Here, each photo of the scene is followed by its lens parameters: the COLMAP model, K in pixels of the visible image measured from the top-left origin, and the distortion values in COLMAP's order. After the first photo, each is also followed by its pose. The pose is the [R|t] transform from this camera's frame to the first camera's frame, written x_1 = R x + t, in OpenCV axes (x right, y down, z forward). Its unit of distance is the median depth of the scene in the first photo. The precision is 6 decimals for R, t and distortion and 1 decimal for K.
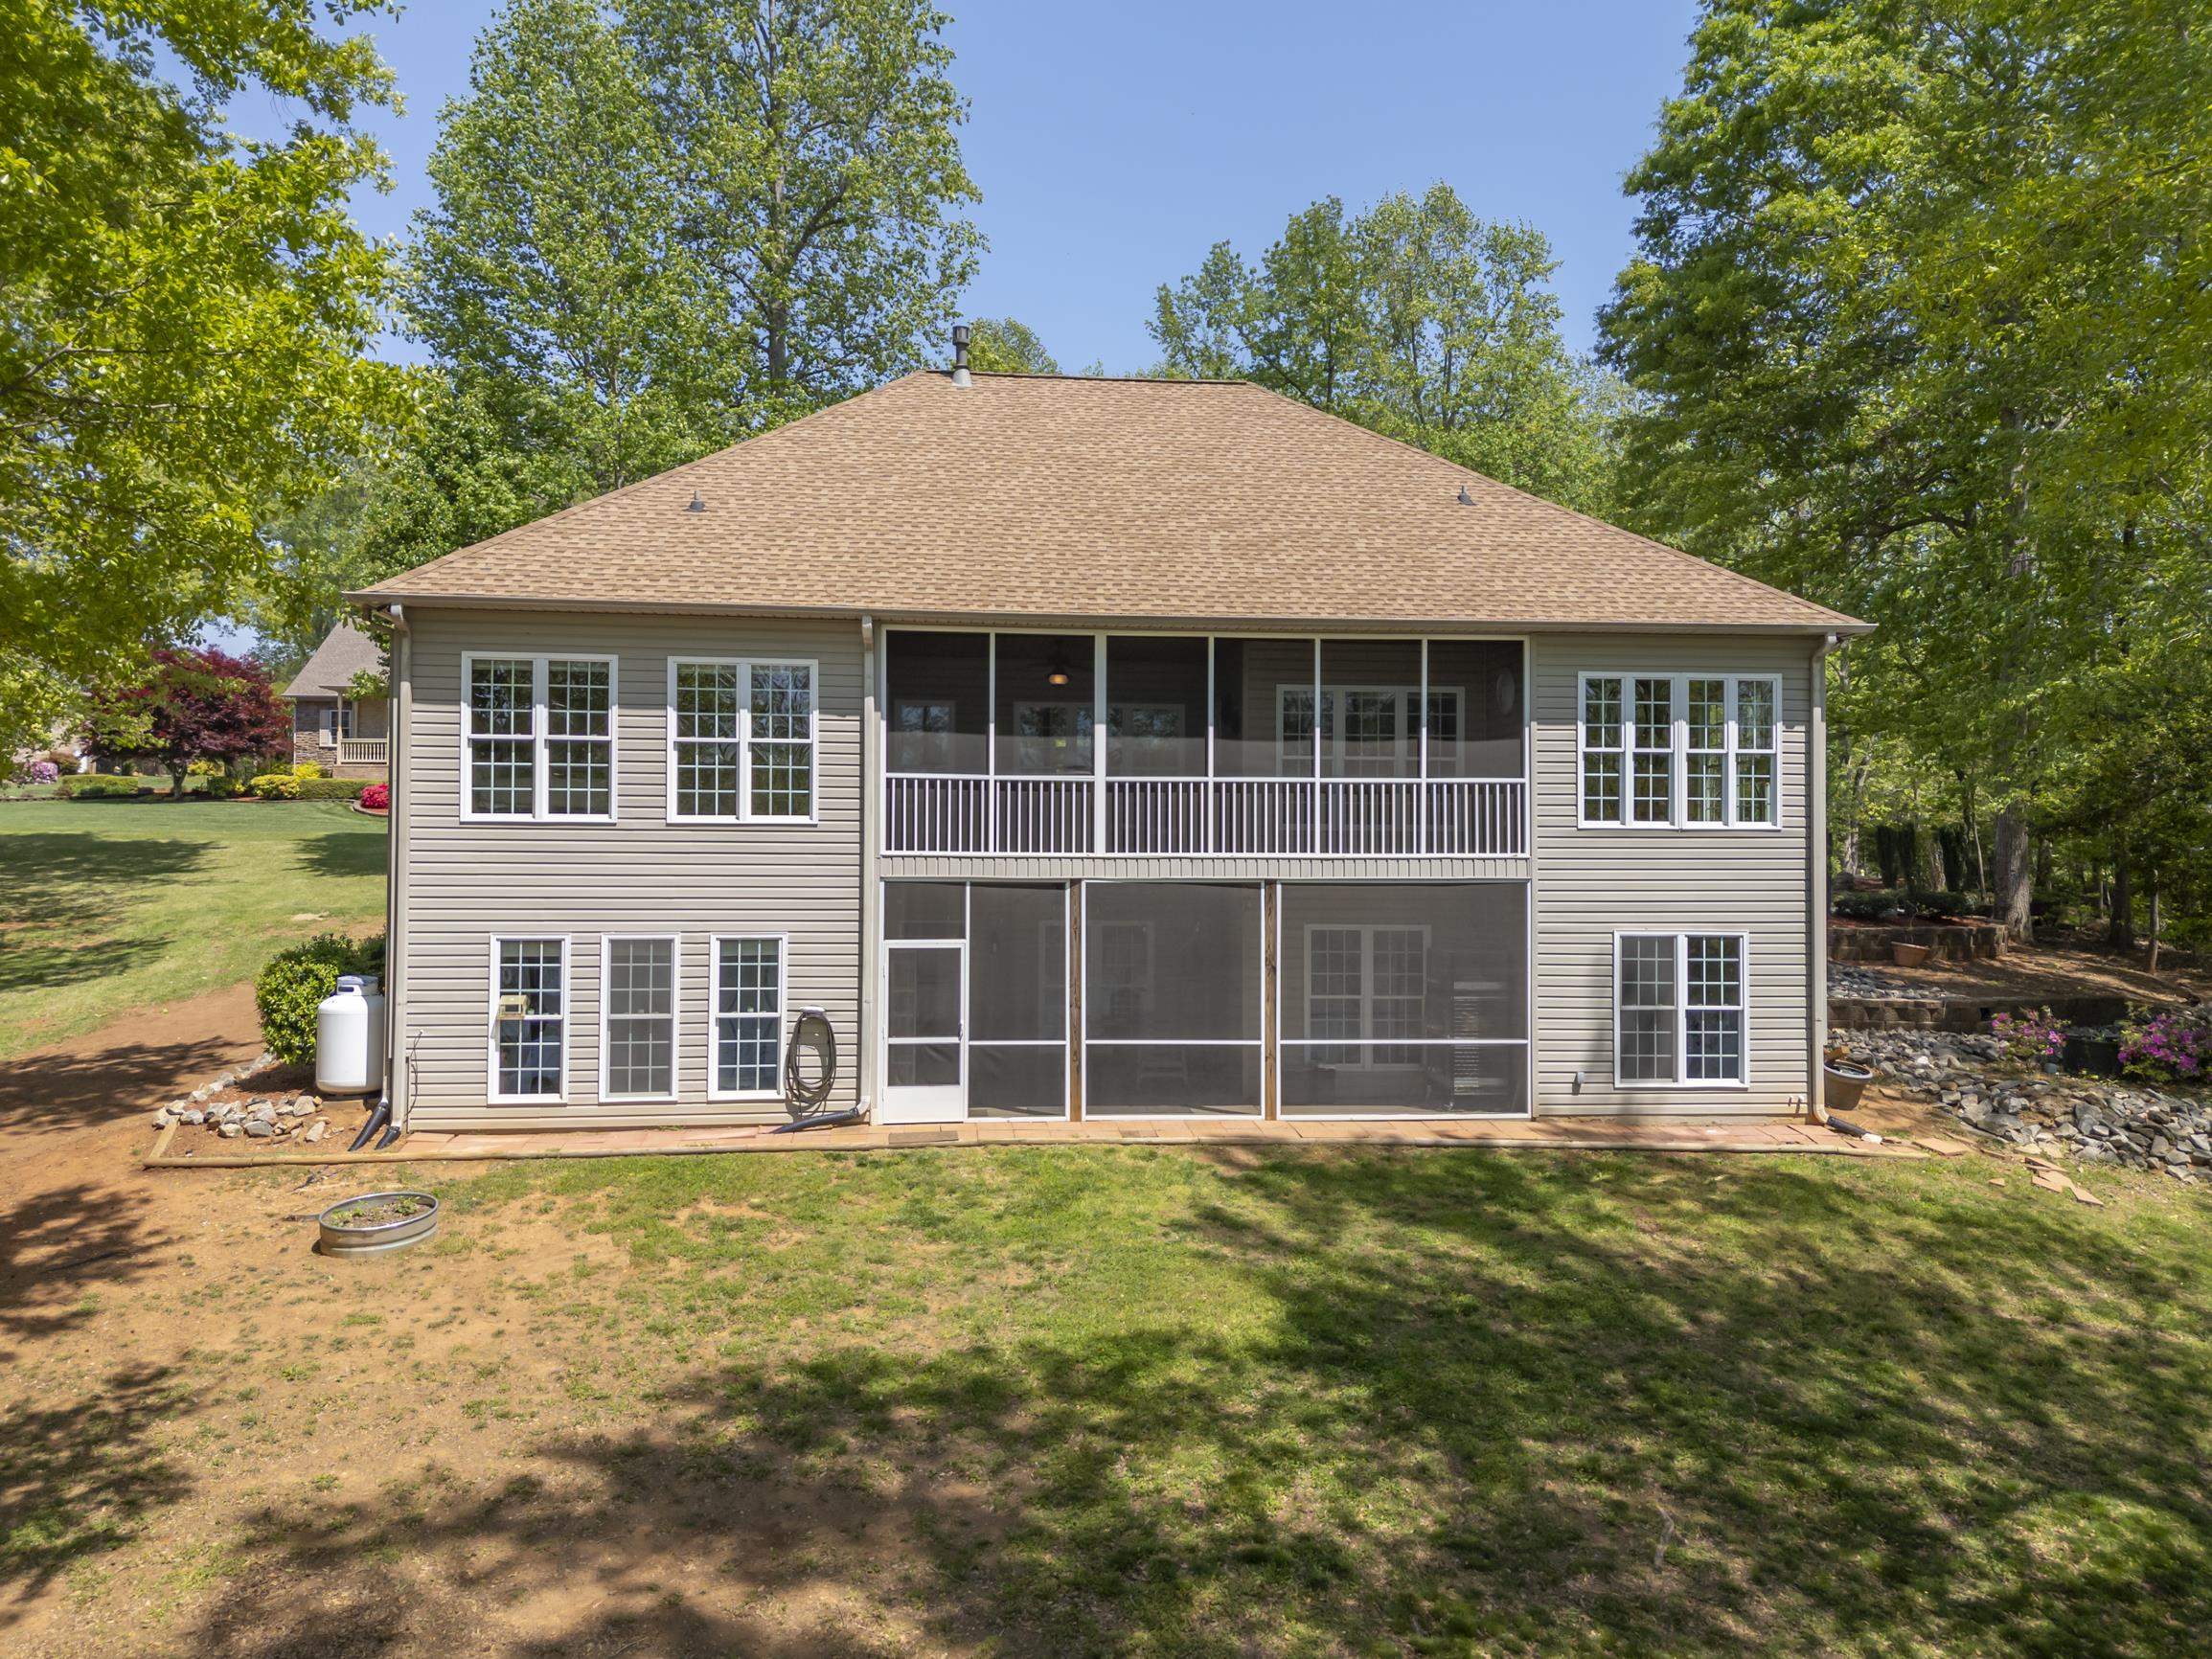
lens RADIAL K [[1629.7, 0, 1097.3], [0, 1629.7, 835.5], [0, 0, 1]] dist [0.056581, -0.006573]
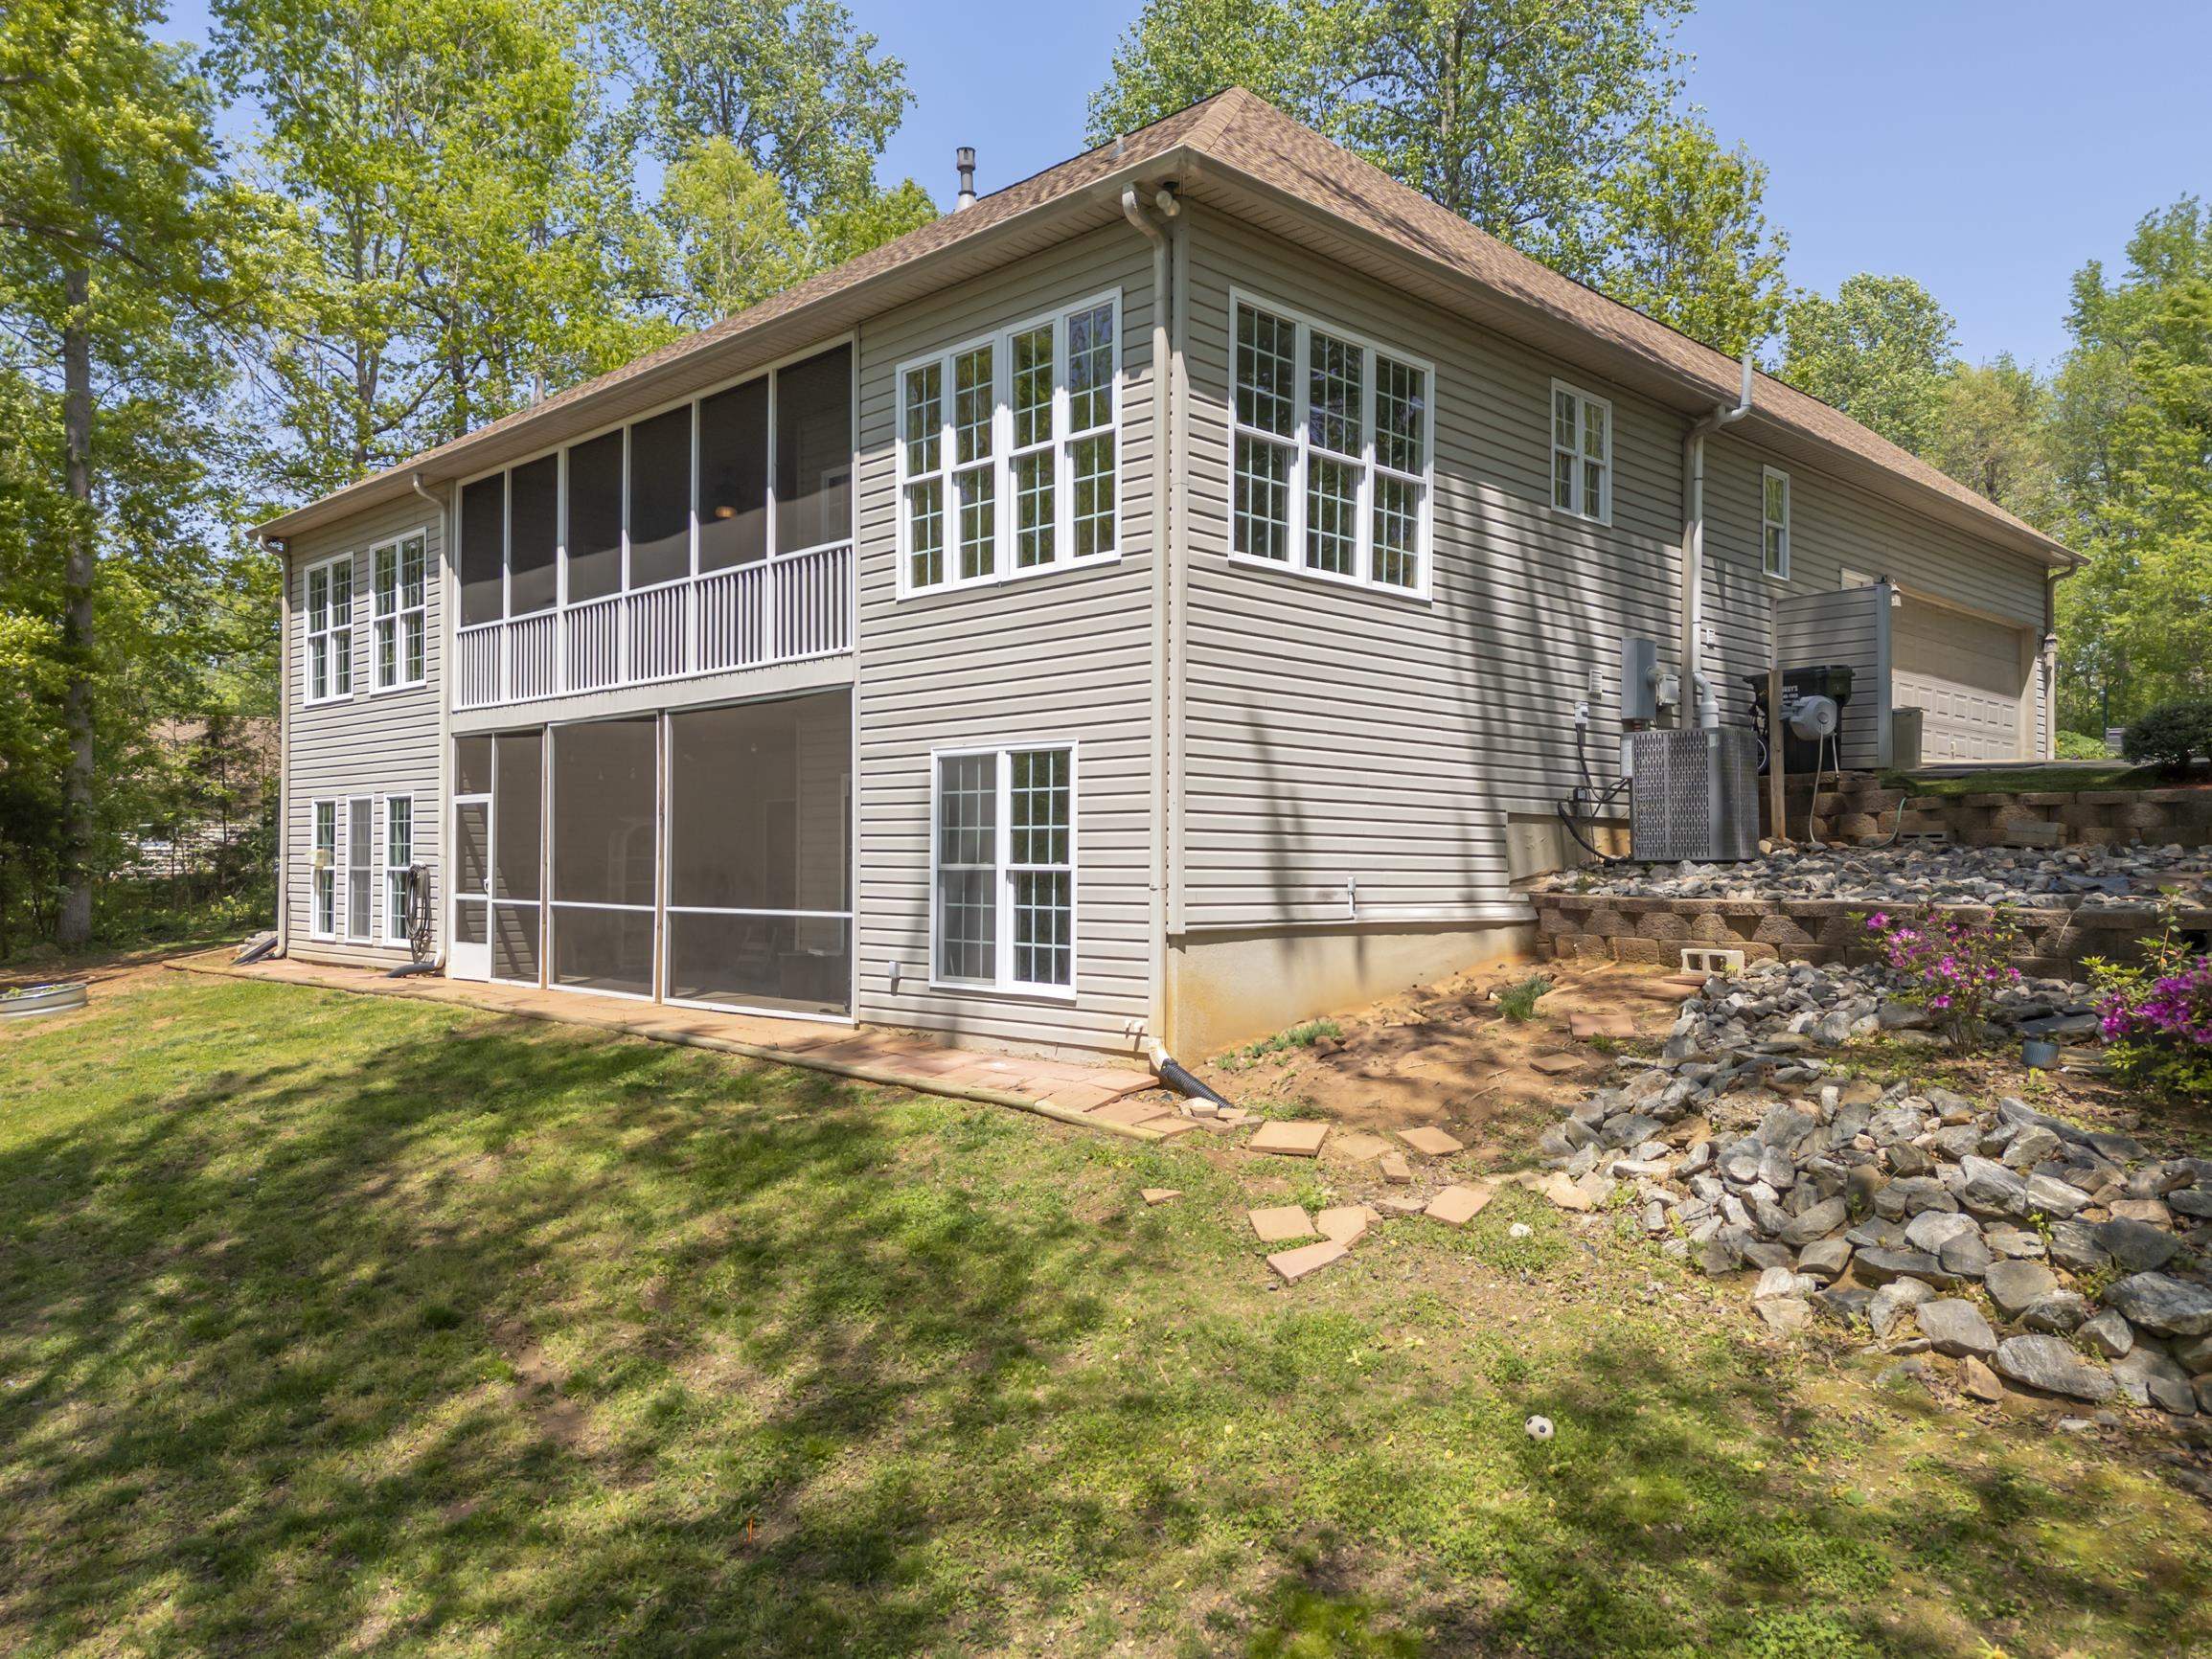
lens RADIAL K [[1629.7, 0, 1097.3], [0, 1629.7, 835.5], [0, 0, 1]] dist [0.056581, -0.006573]
pose [[0.640890, -0.013878, -0.767507, 0.855799], [0.026222, 0.999649, 0.003821, 0.091198], [0.767185, -0.022574, 0.641029, 0.628838]]
